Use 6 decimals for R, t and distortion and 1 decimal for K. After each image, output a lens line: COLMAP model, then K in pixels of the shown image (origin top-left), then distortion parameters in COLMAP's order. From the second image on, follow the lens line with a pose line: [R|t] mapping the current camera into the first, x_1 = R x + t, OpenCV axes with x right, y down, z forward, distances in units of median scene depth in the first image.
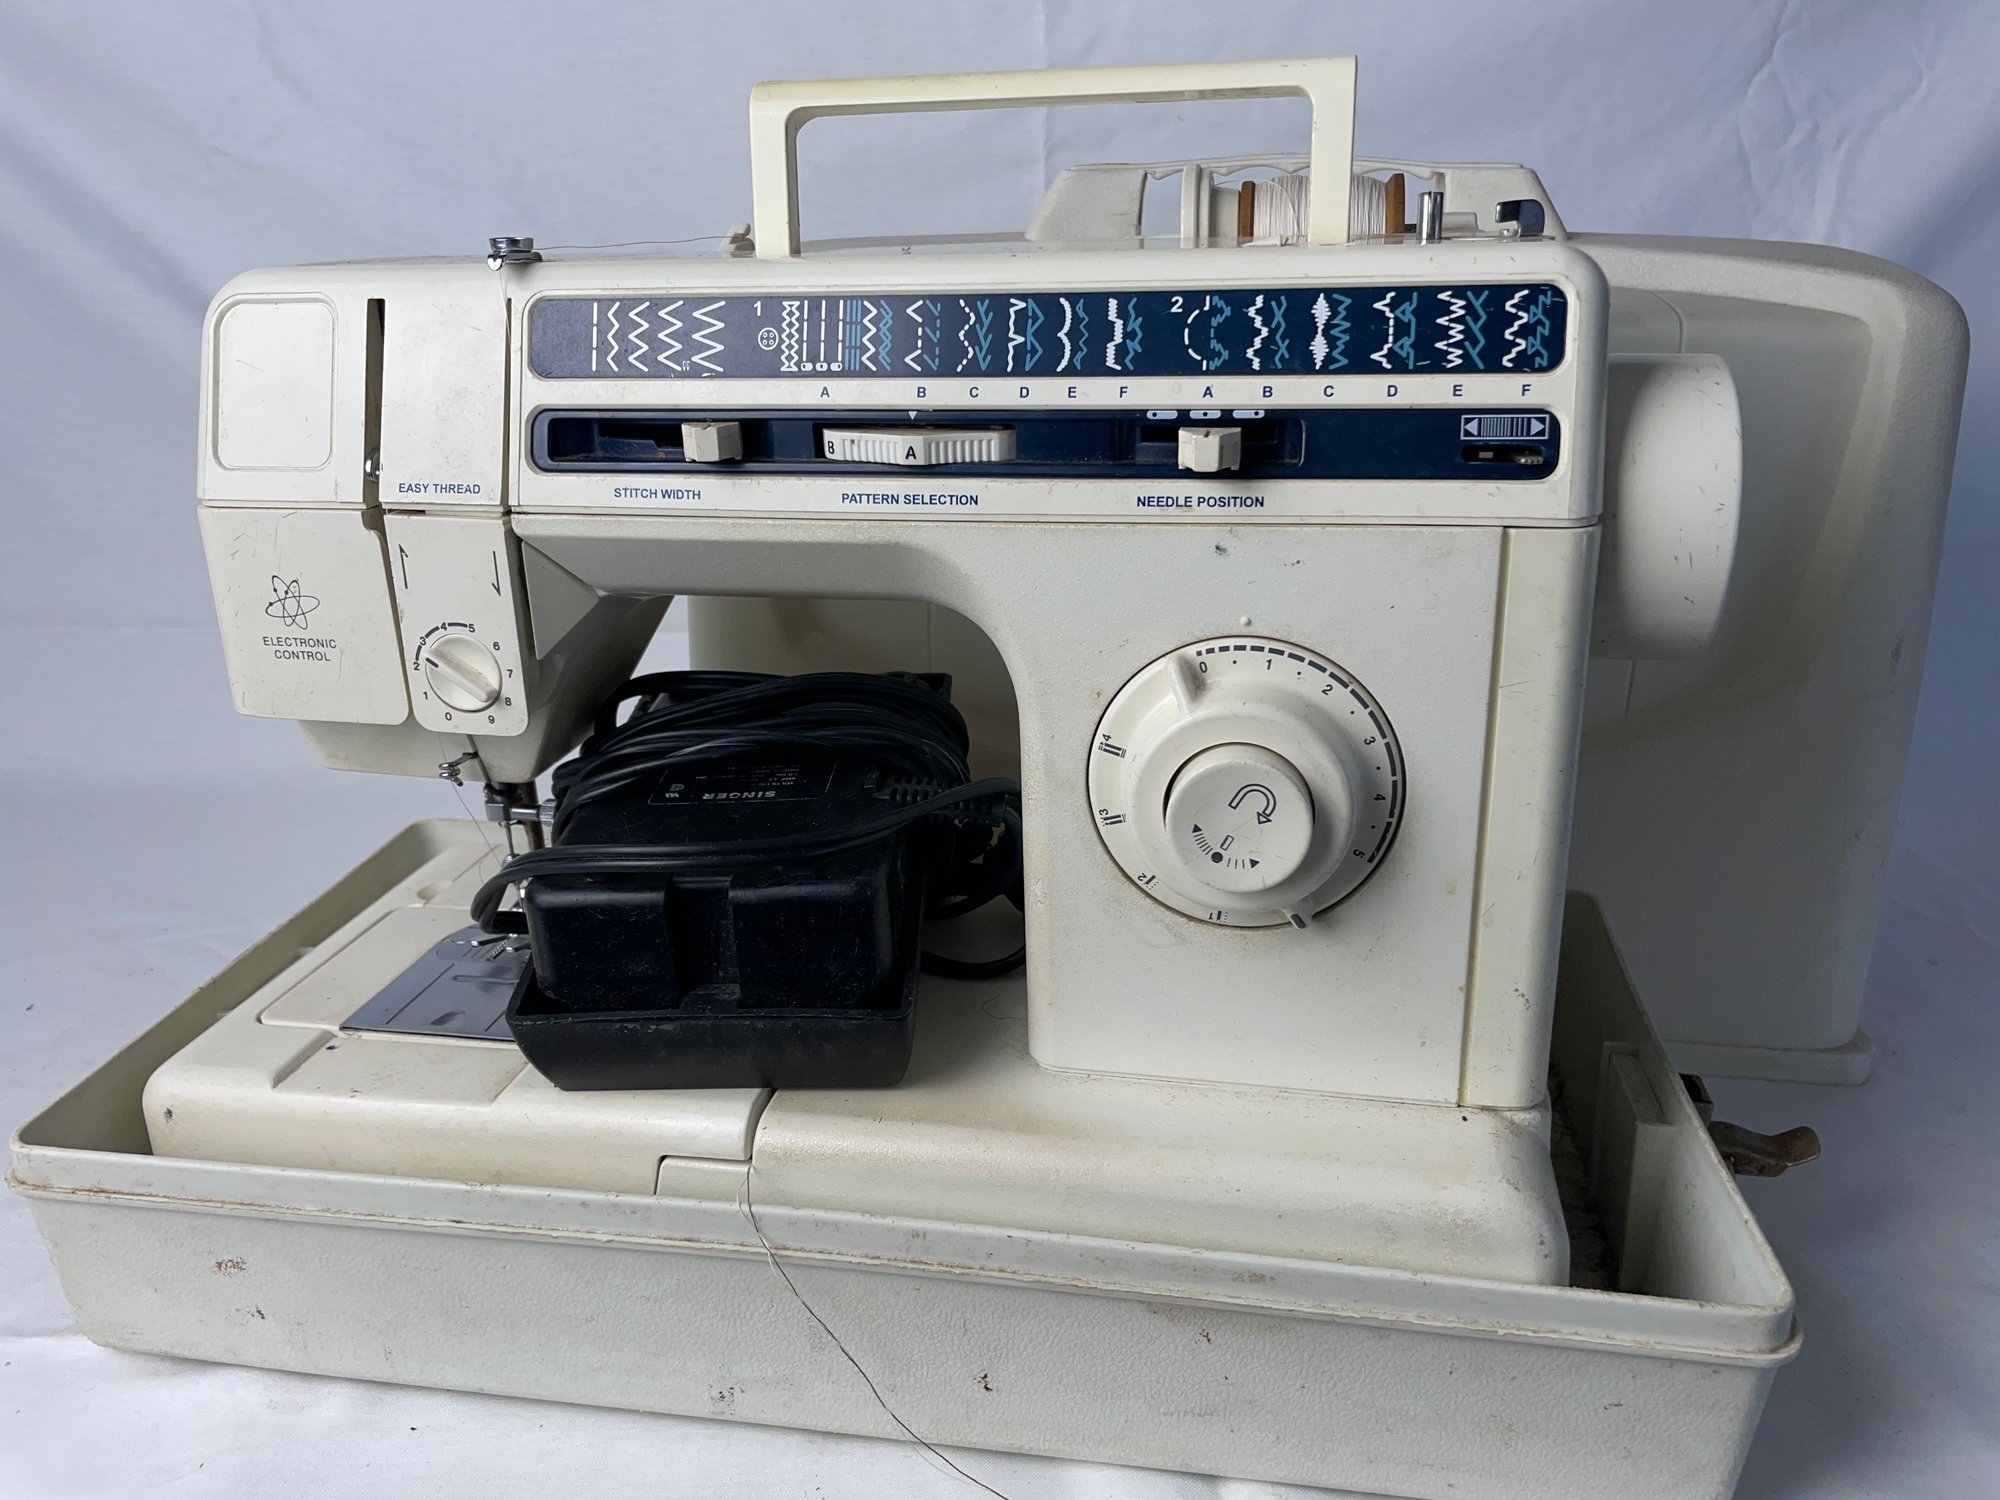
lens RADIAL K [[1658.8, 0, 1000.0], [0, 1658.8, 750.0], [0, 0, 1]] dist [0.066512, -0.158963]
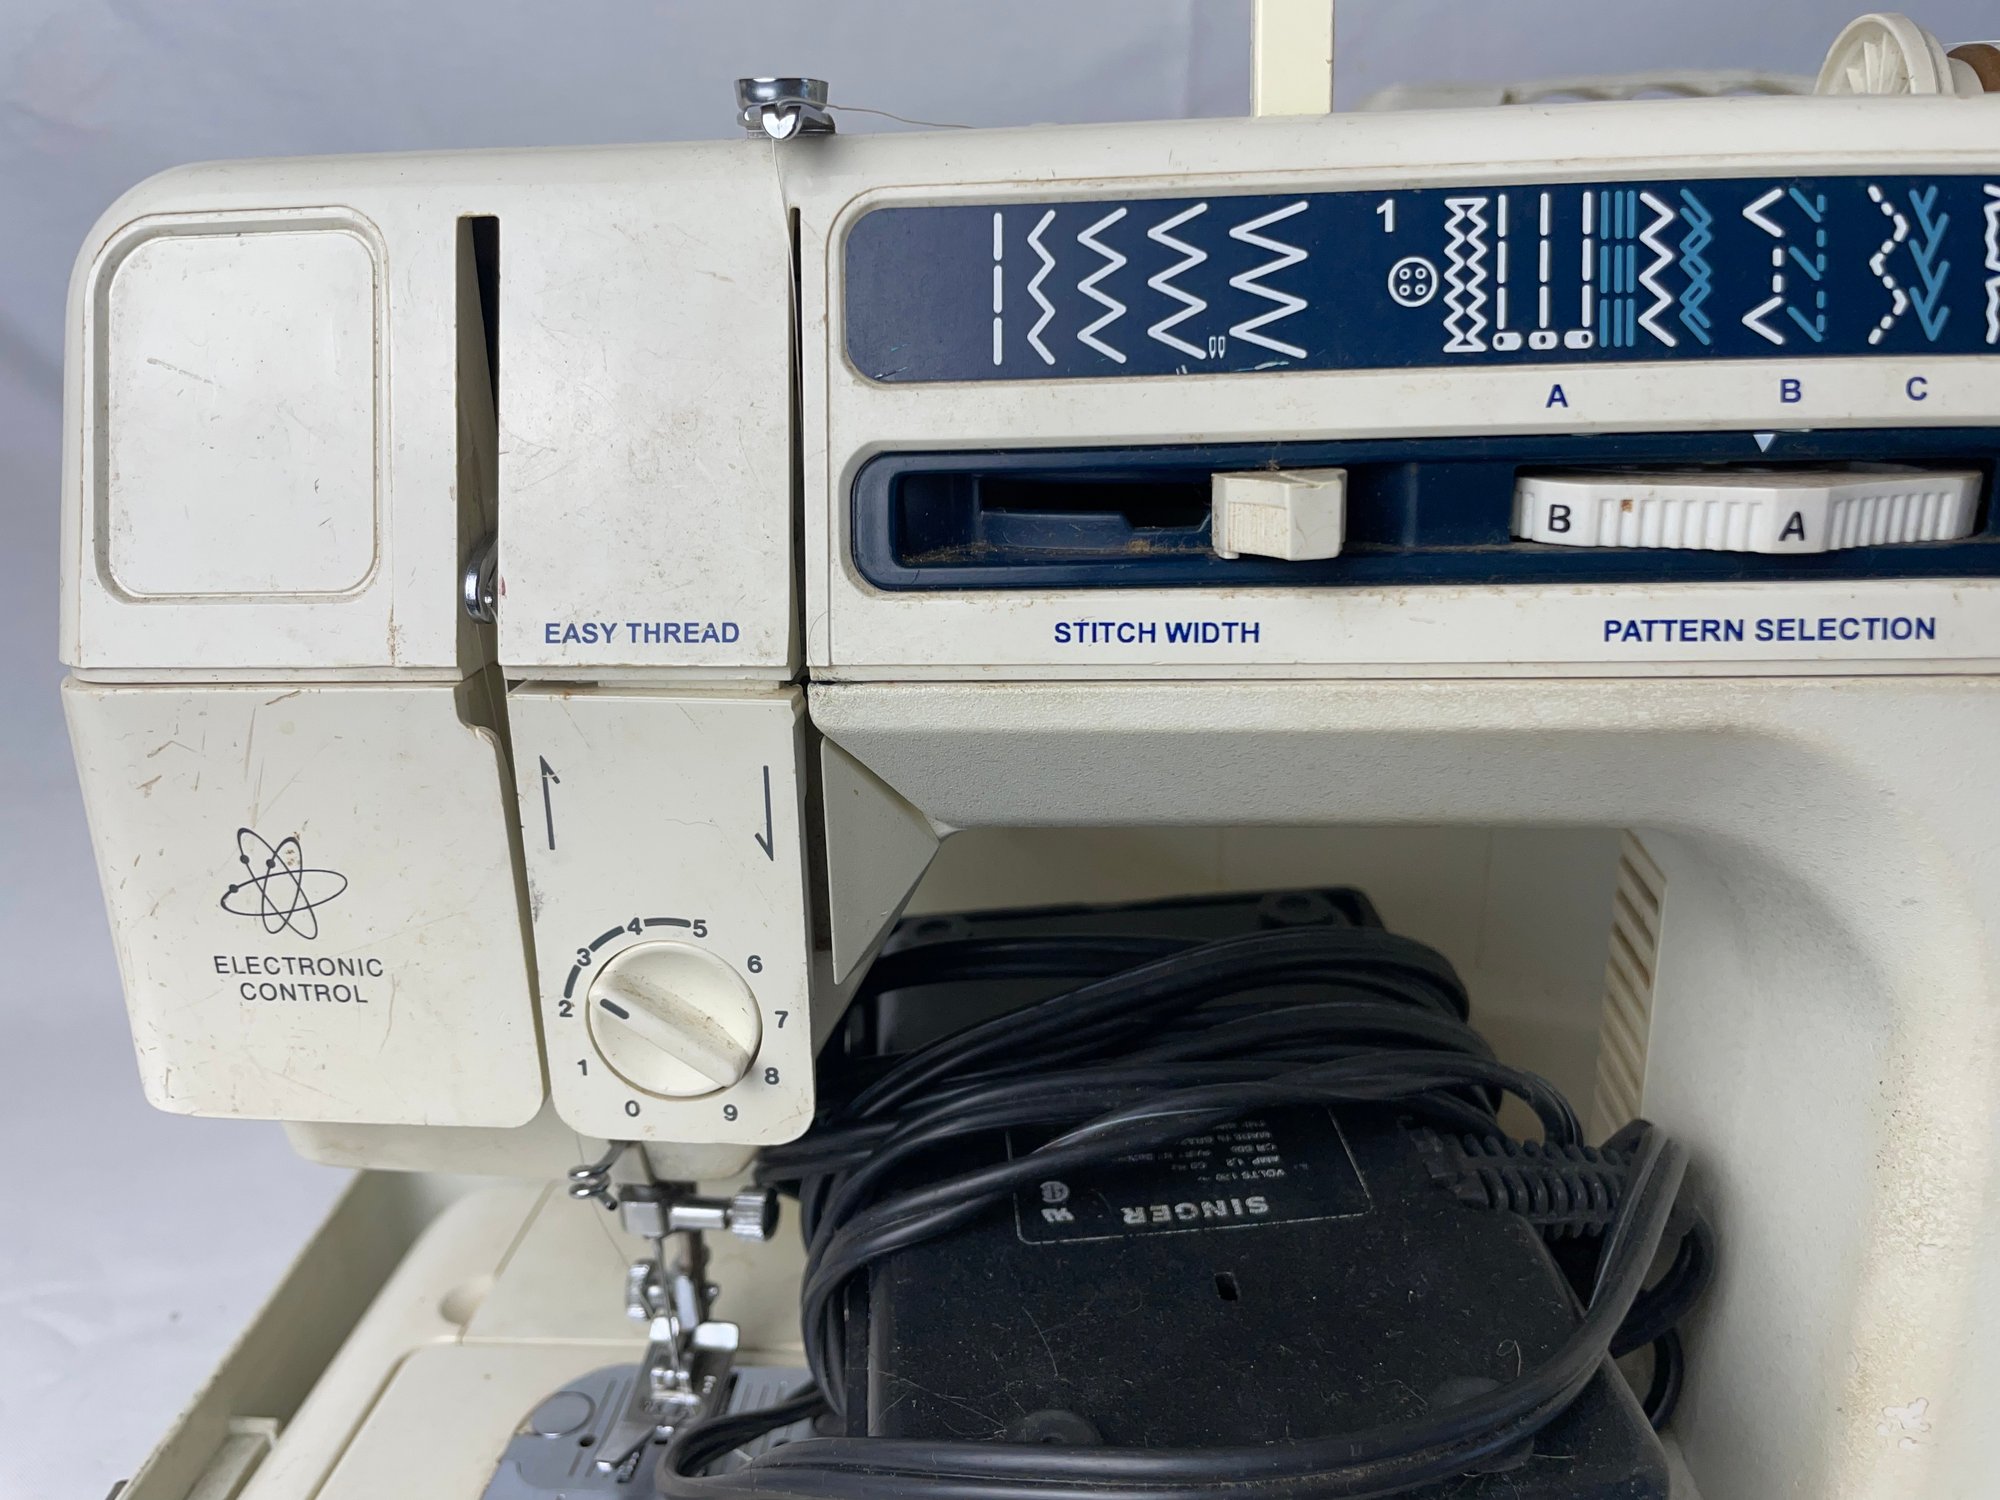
lens RADIAL K [[1658.8, 0, 1000.0], [0, 1658.8, 750.0], [0, 0, 1]] dist [0.066512, -0.158963]
pose [[0.992984, -0.039092, 0.111603, -0.307041], [0.043161, 0.998480, -0.034279, -0.111382], [-0.110093, 0.038856, 0.993162, 0.575712]]
